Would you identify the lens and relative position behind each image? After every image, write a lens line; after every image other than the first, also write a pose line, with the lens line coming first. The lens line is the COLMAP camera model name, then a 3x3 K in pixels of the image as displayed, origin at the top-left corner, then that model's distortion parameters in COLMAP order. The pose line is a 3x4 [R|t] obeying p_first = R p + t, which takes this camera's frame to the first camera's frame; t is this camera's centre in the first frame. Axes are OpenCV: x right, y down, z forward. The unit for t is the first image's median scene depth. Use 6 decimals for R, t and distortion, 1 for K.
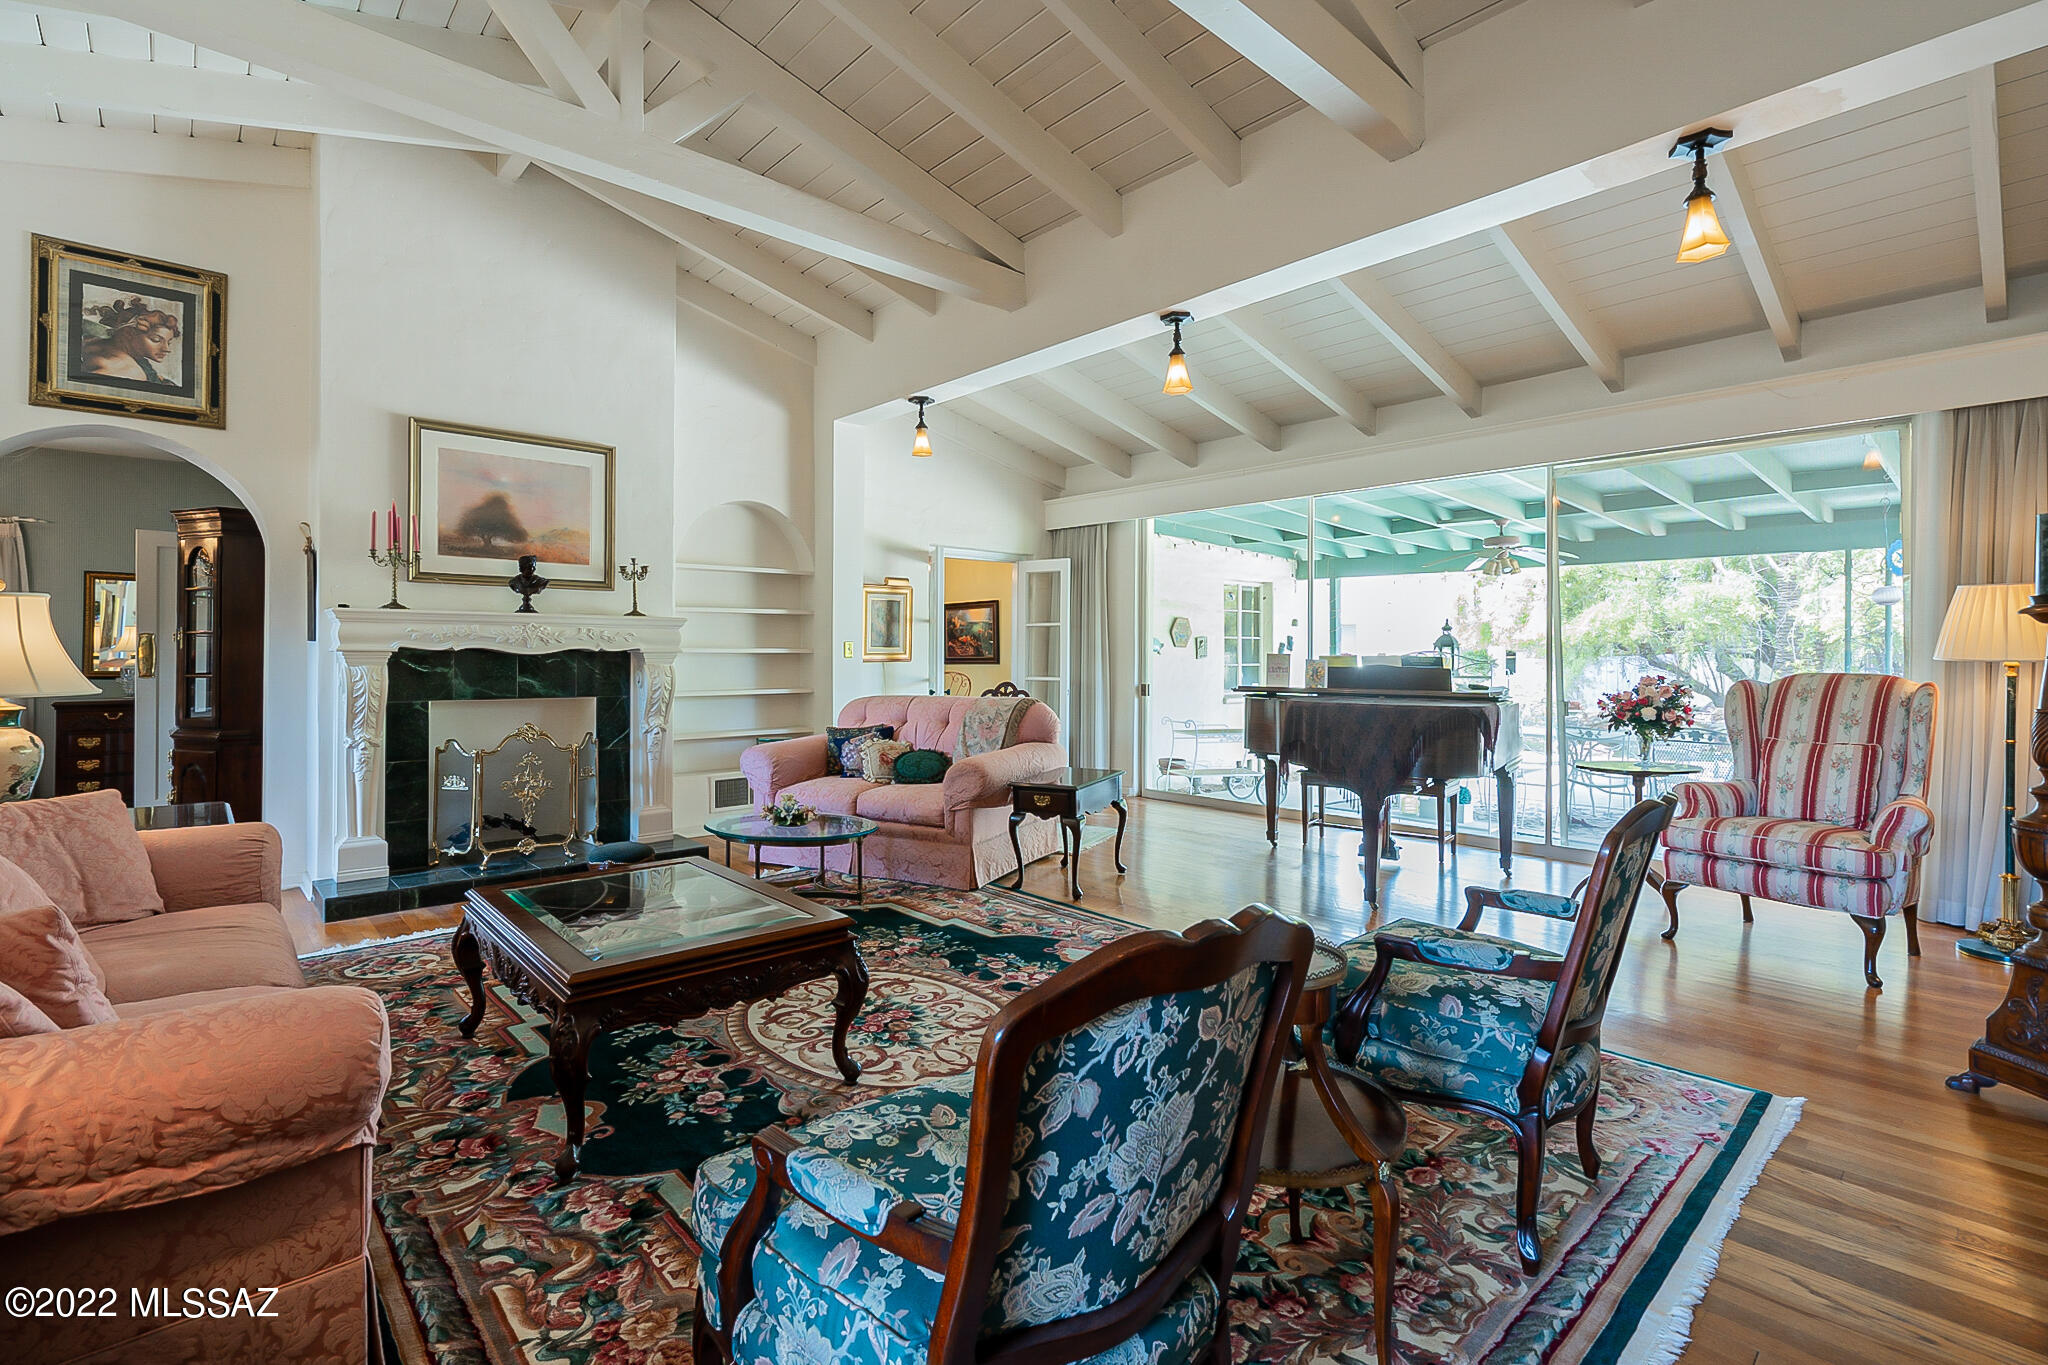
lens RADIAL K [[931.7, 0, 1030.2], [0, 931.7, 652.4], [0, 0, 1]] dist [-0.005980, 0.001978]
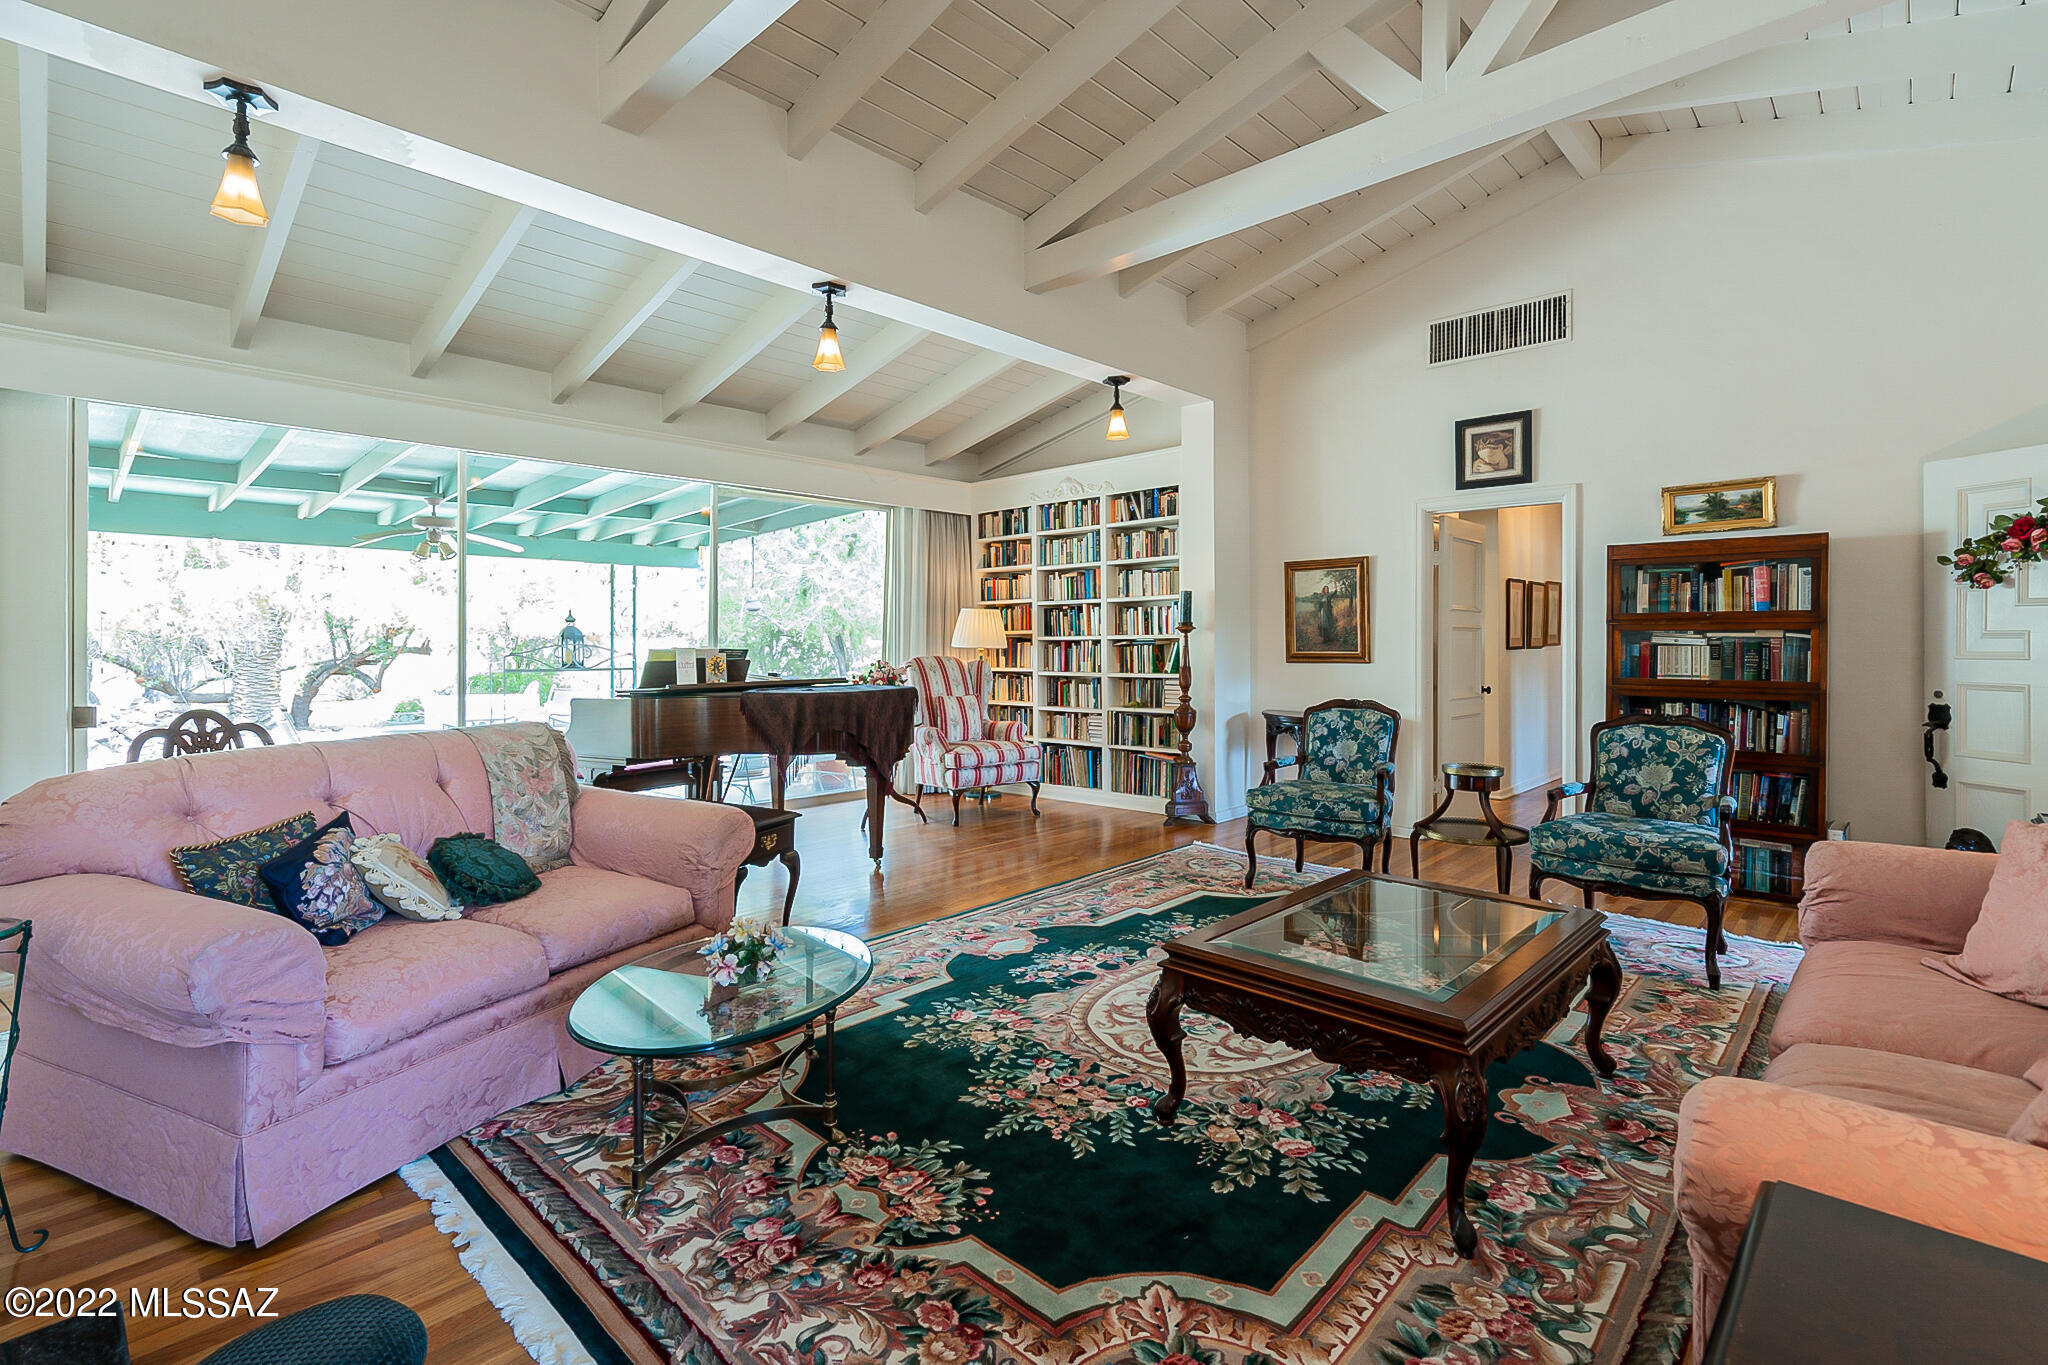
lens RADIAL K [[931.7, 0, 1010.4], [0, 931.7, 641.7], [0, 0, 1]] dist [-0.005980, 0.001978]
pose [[-0.051424, -0.002205, 0.998674, -0.865753], [0.000552, 0.999997, 0.002236, -0.009287], [-0.998677, 0.000667, -0.051423, 0.946933]]
